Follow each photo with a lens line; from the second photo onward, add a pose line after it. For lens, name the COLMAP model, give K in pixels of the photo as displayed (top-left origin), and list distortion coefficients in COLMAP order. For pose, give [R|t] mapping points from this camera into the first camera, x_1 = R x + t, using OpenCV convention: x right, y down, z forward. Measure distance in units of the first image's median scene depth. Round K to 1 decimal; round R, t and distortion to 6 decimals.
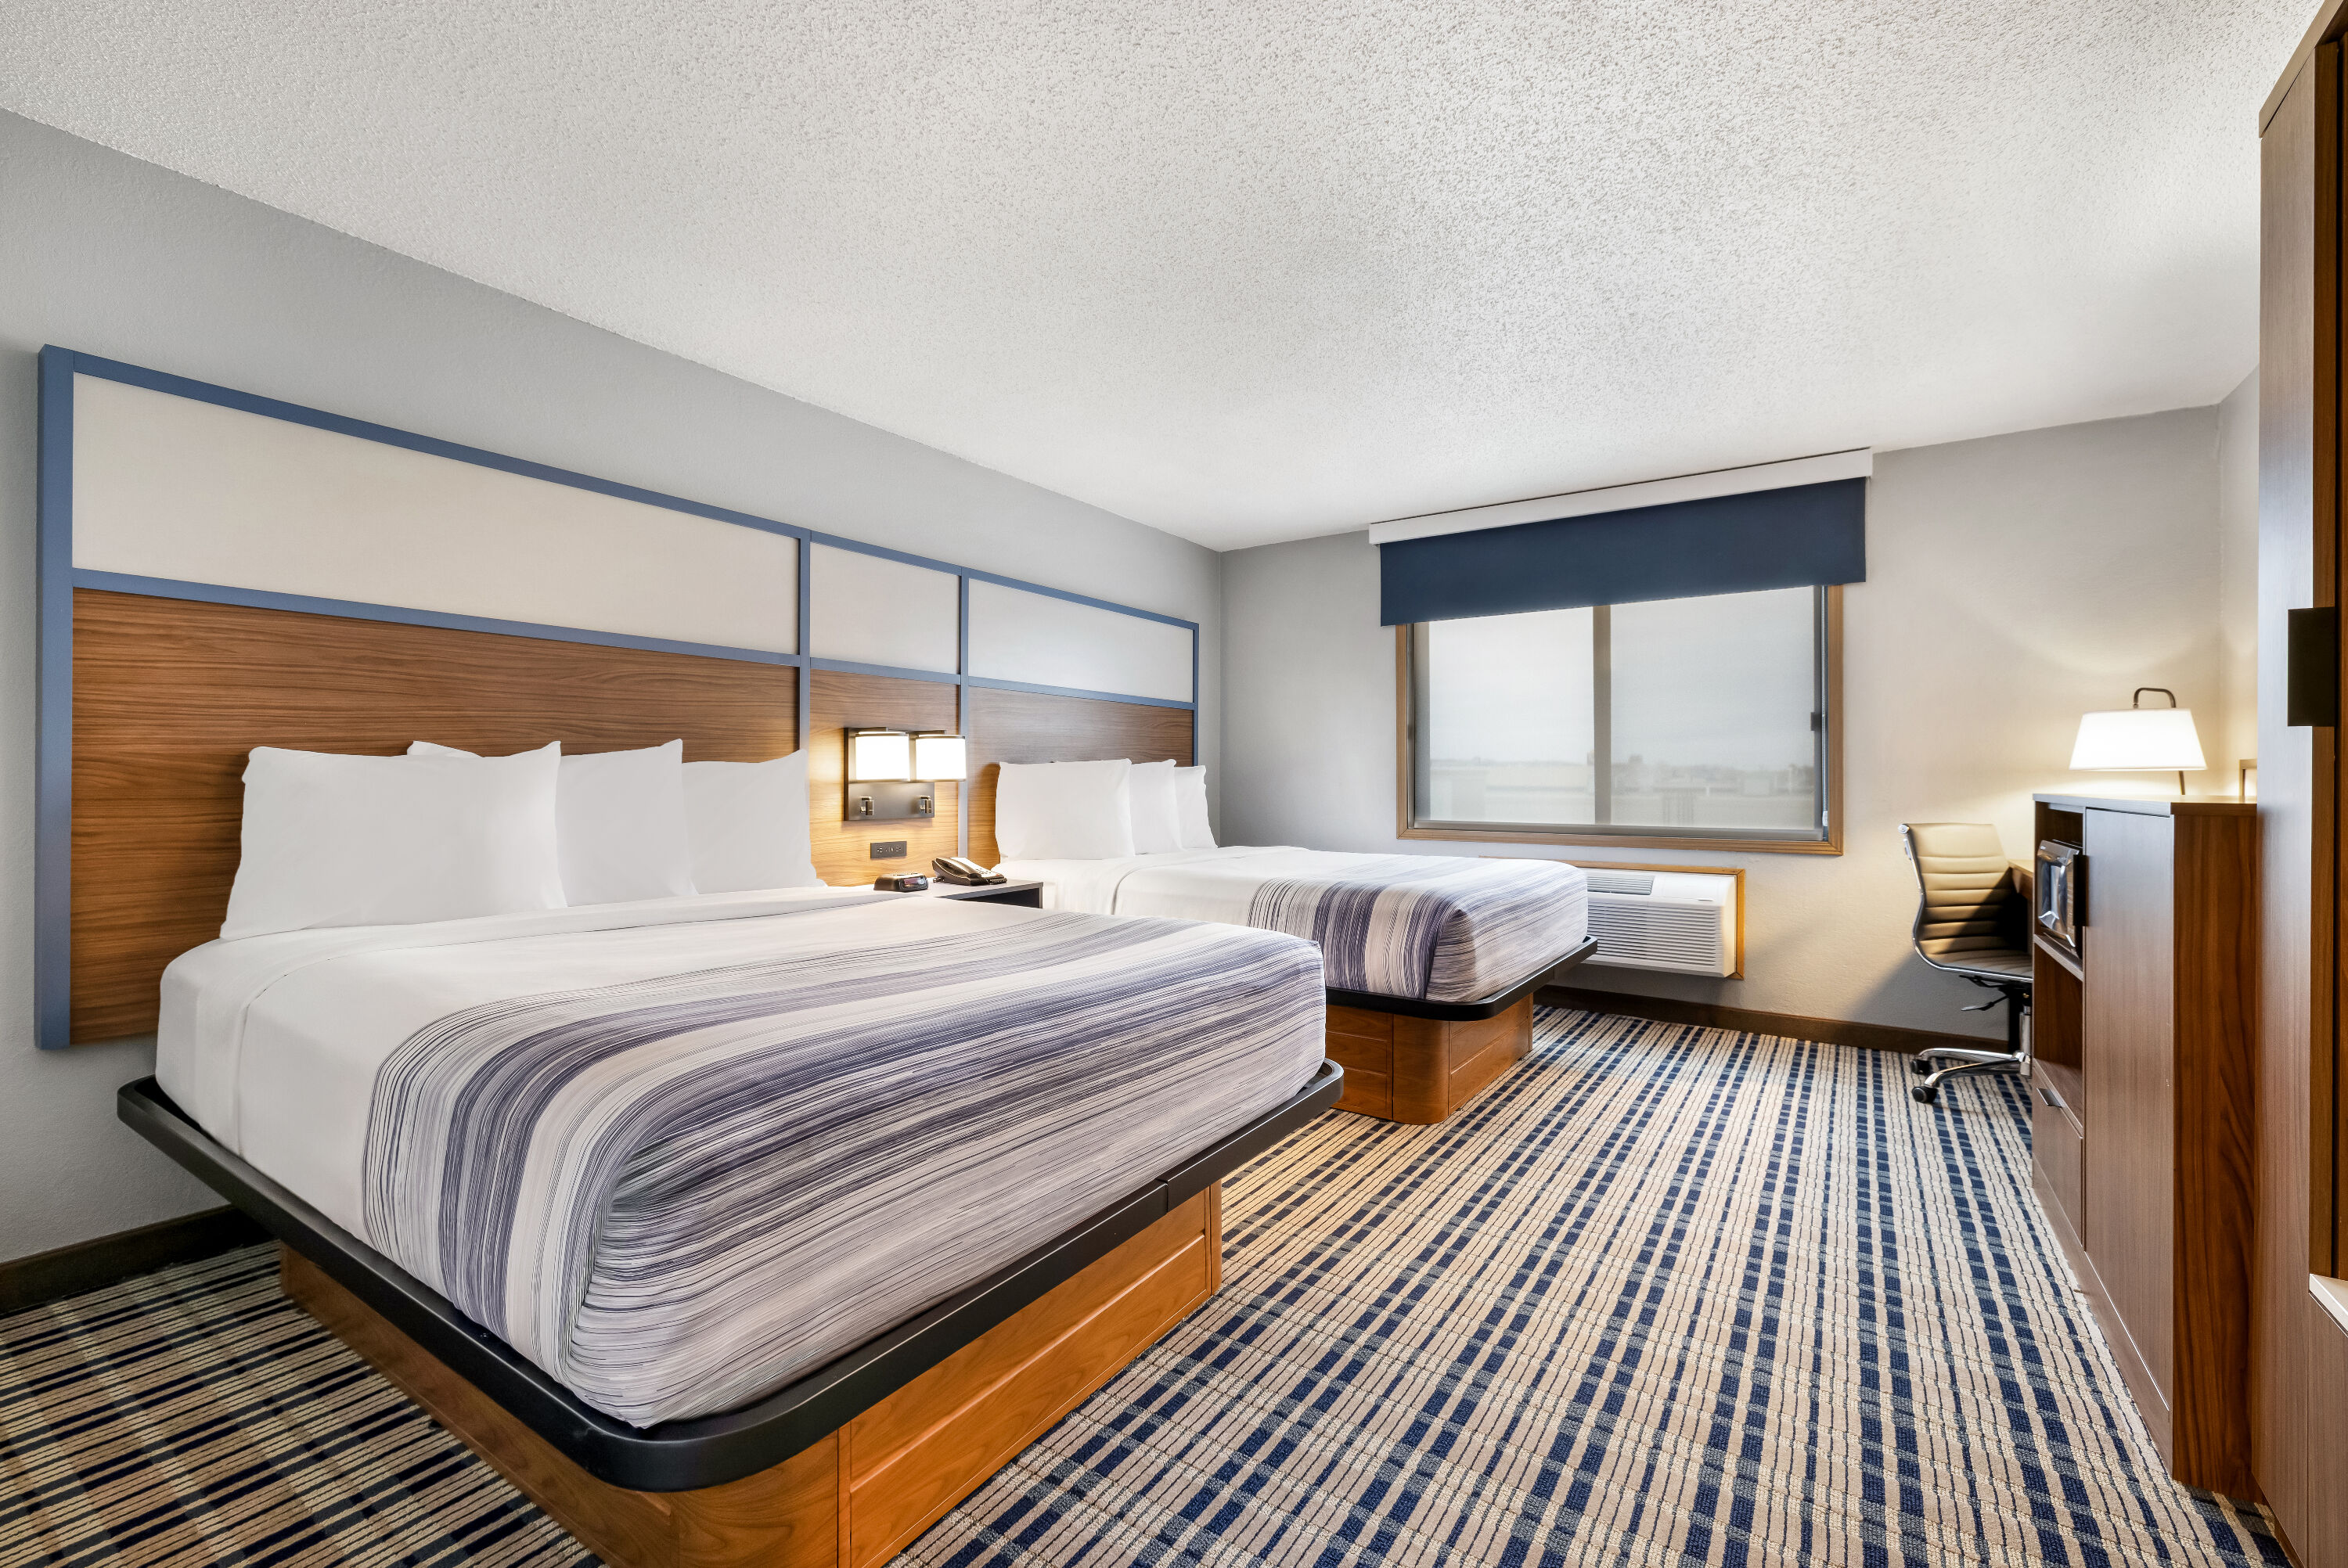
lens RADIAL K [[1028.4, 0, 1171.6], [0, 1028.4, 786.7], [0, 0, 1]] dist [0.000903, 0.001026]
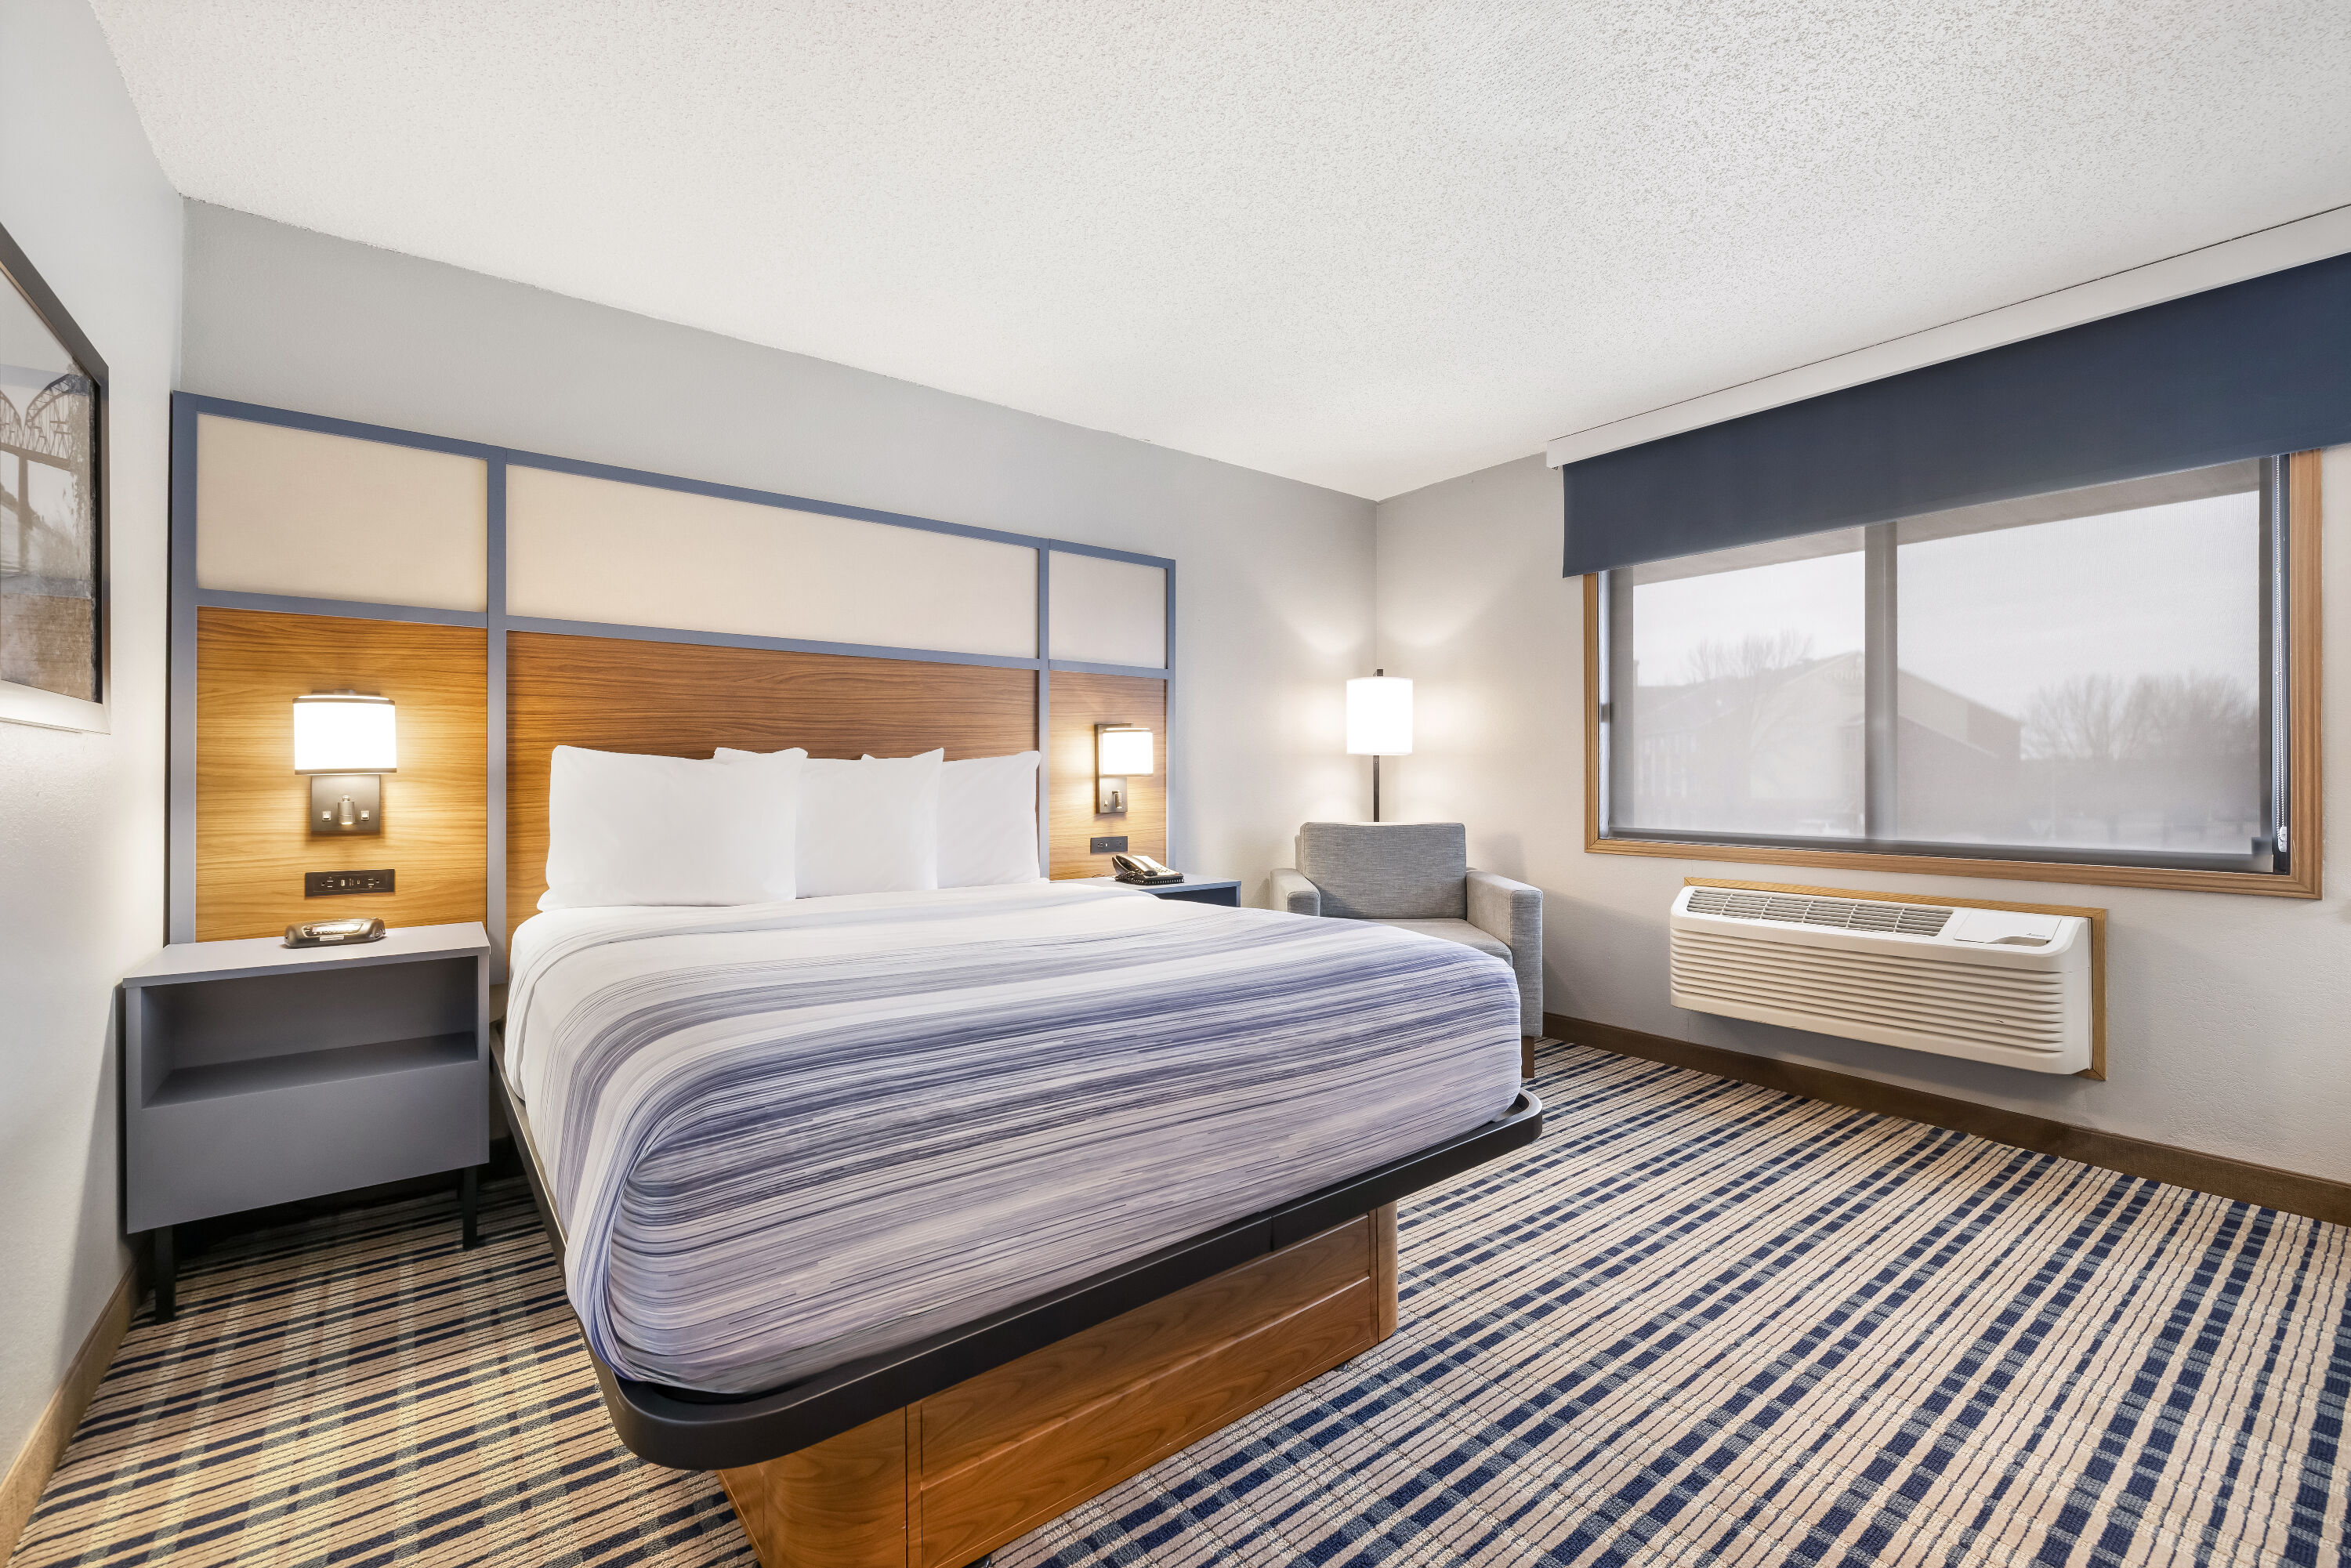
lens RADIAL K [[1009.2, 0, 1152.7], [0, 1009.2, 771.3], [0, 0, 1]] dist [0.010244, 0.000491]
pose [[0.942393, -0.006877, -0.334436, 0.164264], [-0.000014, 0.999788, -0.020597, 0.010019], [0.334507, 0.019415, 0.942193, 0.168576]]
